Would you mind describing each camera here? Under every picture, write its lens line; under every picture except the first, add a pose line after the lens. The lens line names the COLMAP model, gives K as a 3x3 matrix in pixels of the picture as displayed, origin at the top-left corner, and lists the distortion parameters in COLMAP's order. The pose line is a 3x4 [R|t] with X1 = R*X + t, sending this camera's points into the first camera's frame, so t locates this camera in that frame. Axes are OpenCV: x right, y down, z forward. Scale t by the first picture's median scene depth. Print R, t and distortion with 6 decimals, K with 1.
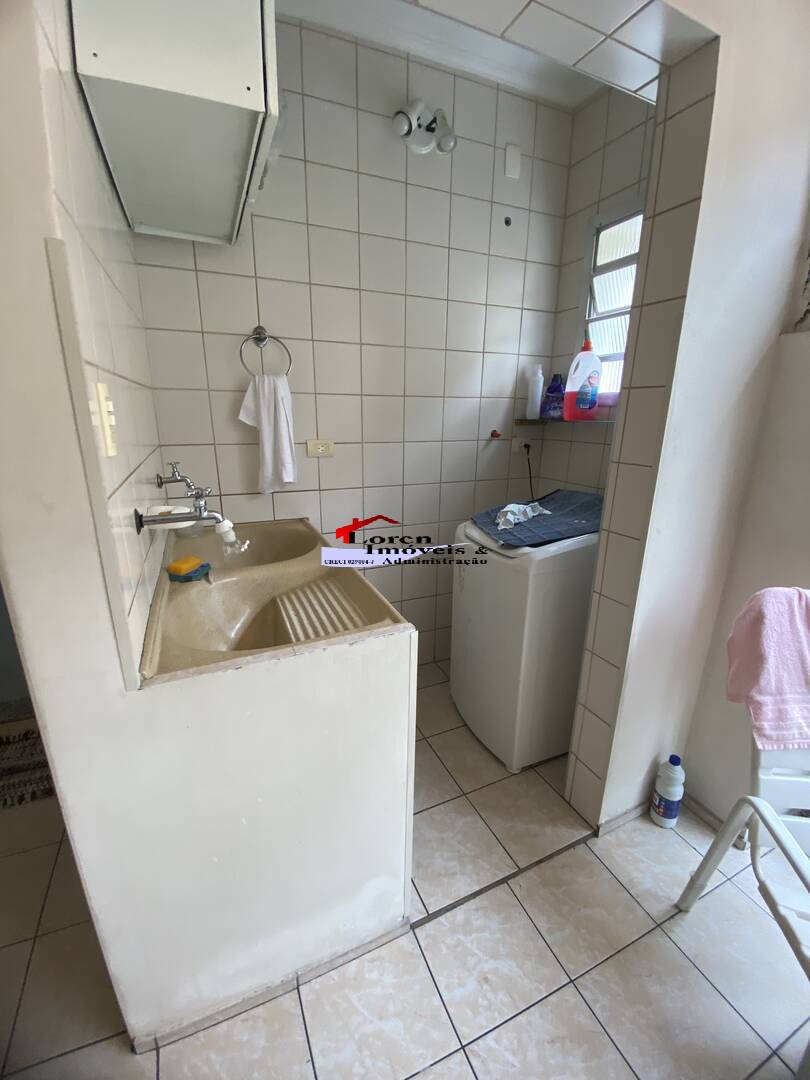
lens RADIAL K [[439.7, 0, 403.8], [0, 439.7, 534.5], [0, 0, 1]] dist [0.019717, -0.020163]
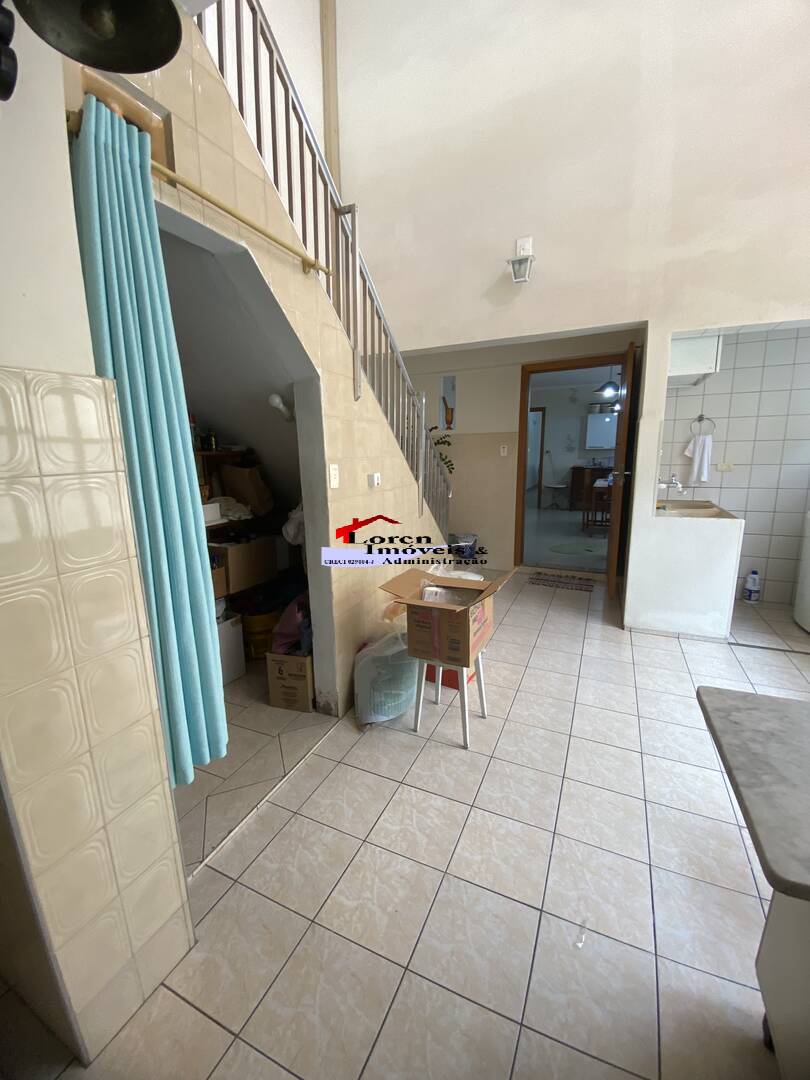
lens RADIAL K [[439.7, 0, 403.8], [0, 439.7, 534.5], [0, 0, 1]] dist [0.019717, -0.020163]
pose [[0.657234, 0.117809, -0.744423, 0.436254], [-0.184088, 0.982885, -0.006980, 0.440864], [0.730860, 0.141627, 0.667672, -1.565132]]
